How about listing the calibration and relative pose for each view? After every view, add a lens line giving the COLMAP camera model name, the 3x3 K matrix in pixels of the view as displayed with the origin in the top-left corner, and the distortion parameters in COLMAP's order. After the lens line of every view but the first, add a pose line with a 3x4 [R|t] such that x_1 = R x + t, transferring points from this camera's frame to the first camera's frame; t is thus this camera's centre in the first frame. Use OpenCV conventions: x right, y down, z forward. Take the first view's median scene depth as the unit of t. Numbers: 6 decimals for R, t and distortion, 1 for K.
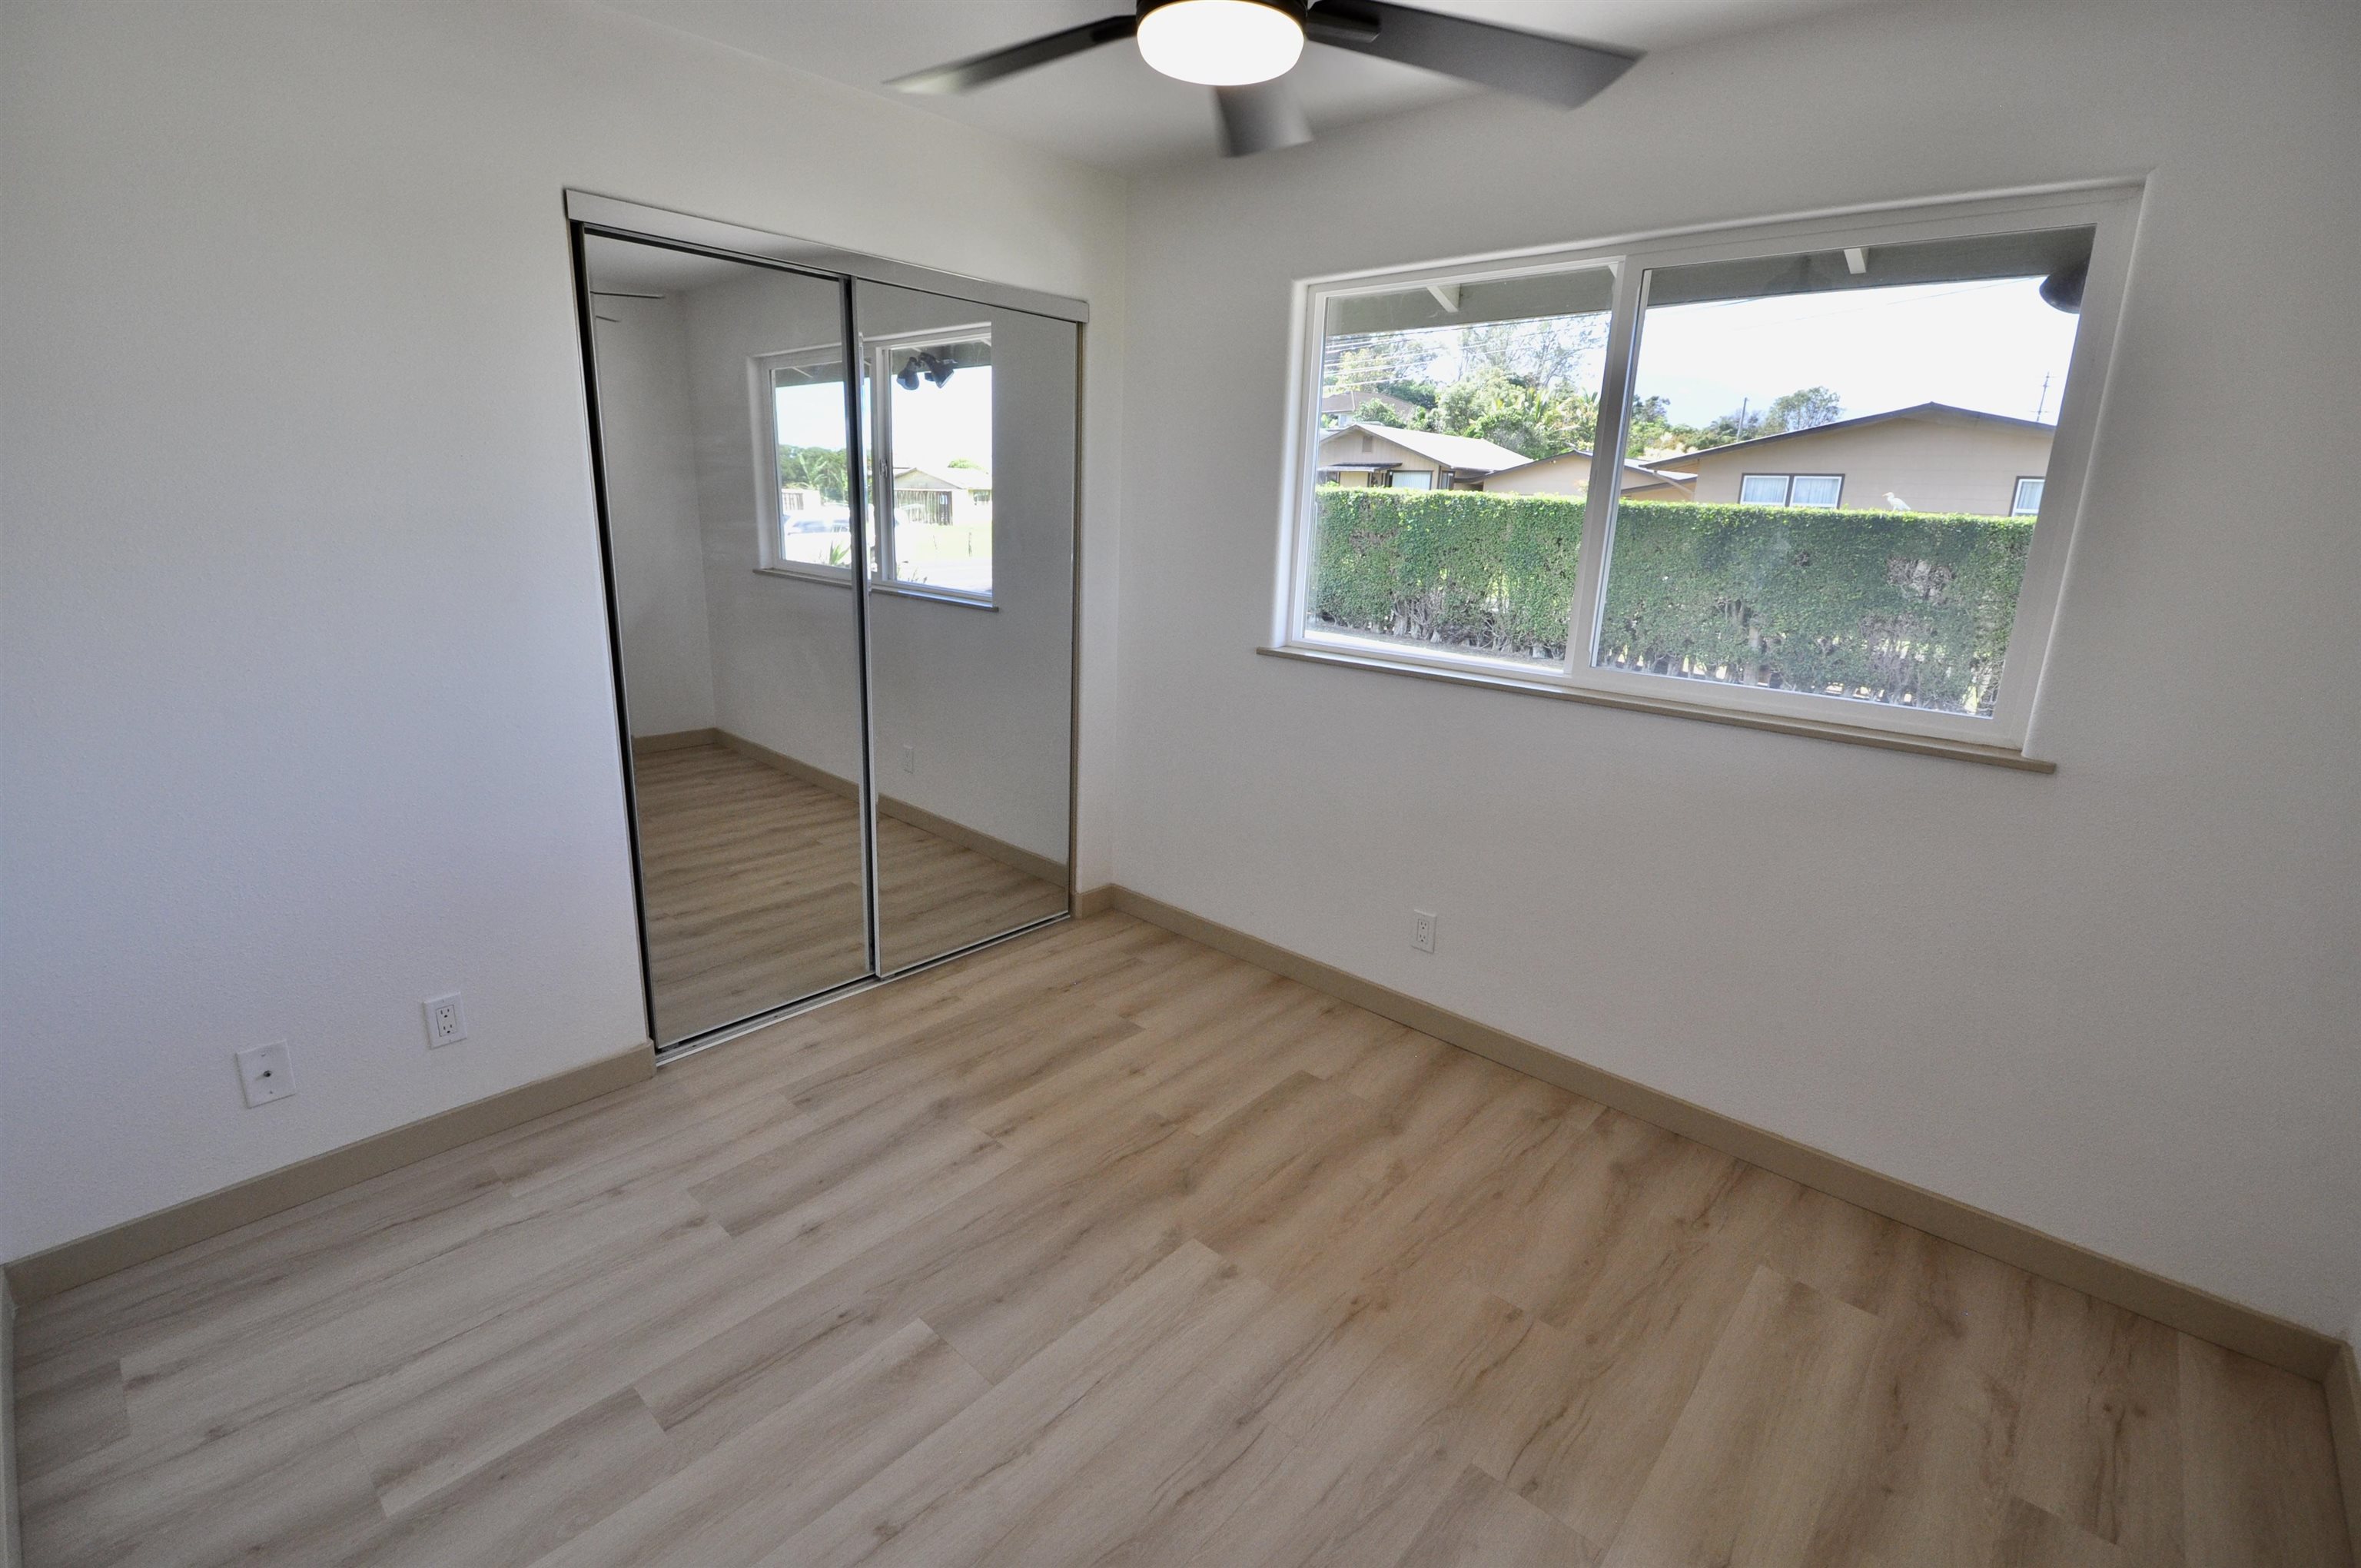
lens RADIAL K [[1029.4, 0, 1169.7], [0, 1029.4, 755.8], [0, 0, 1]] dist [0.010041, -0.019158]
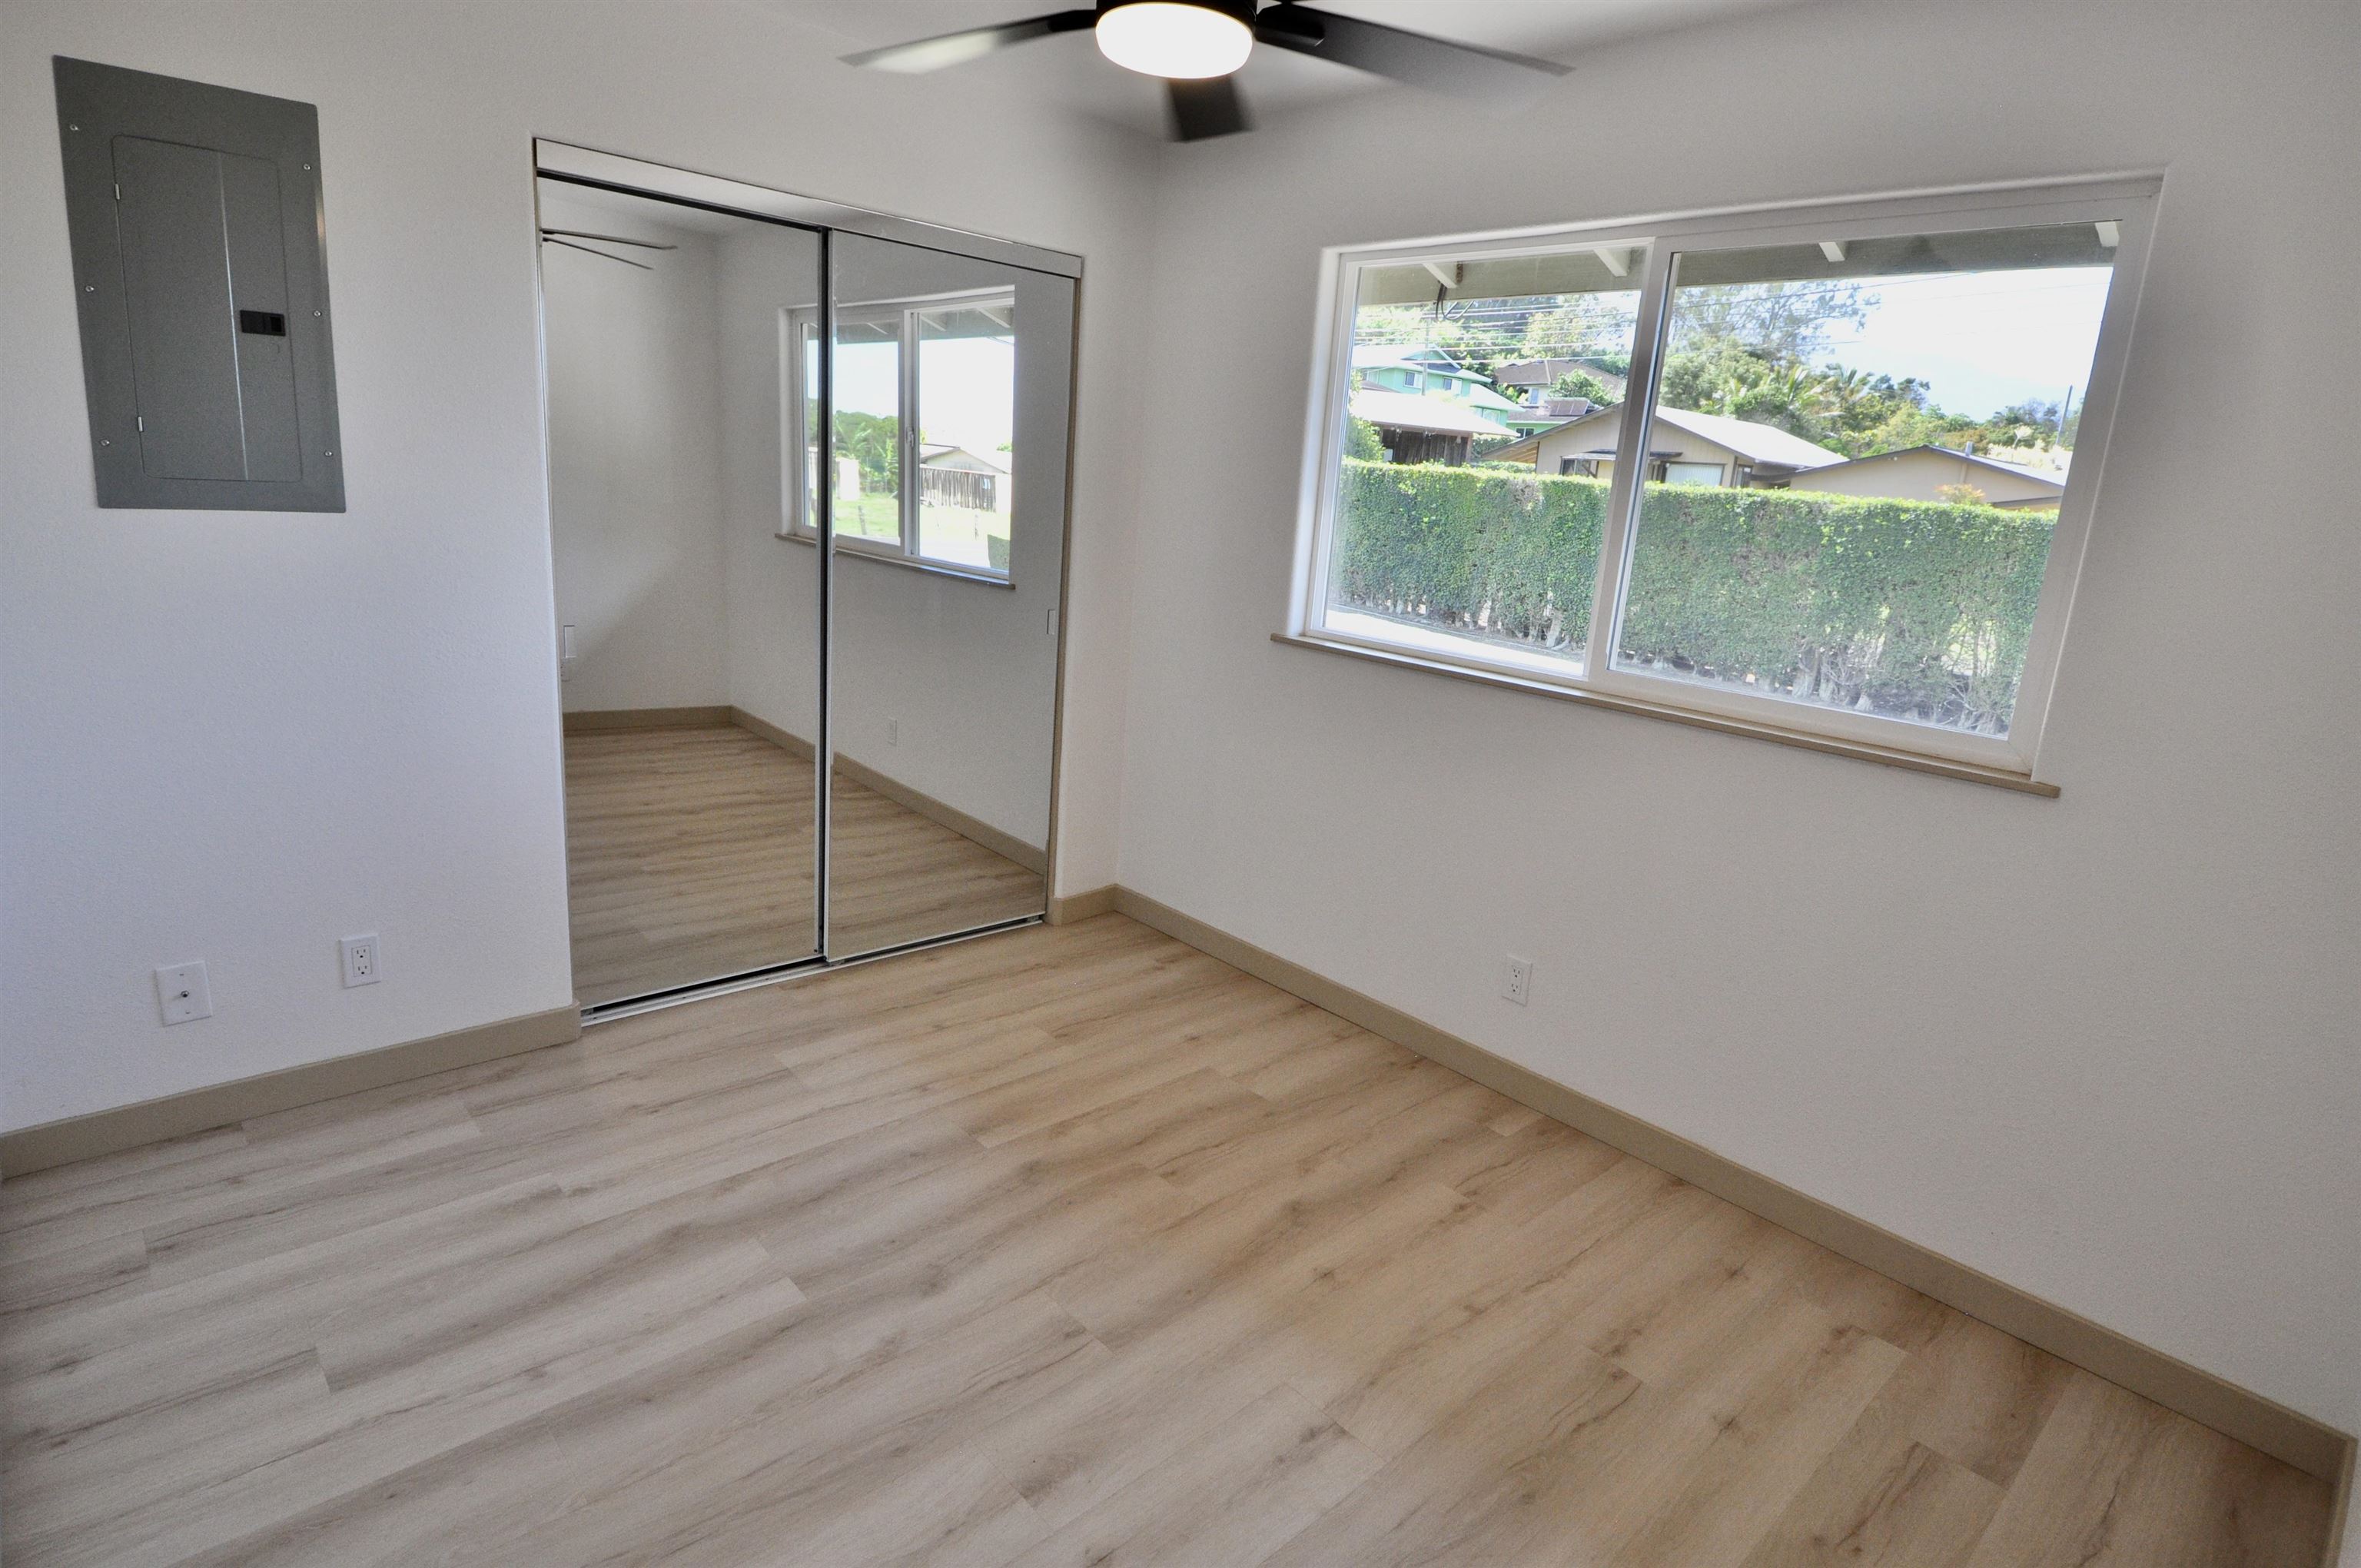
lens RADIAL K [[1207.8, 0, 1180.5], [0, 1207.8, 784.0], [0, 0, 1]] dist [-0.077369, 0.020755]
pose [[0.994838, 0.050904, -0.087790, 0.116307], [-0.050577, 0.998702, 0.005946, 0.029847], [0.087979, -0.001475, 0.996121, -0.100999]]
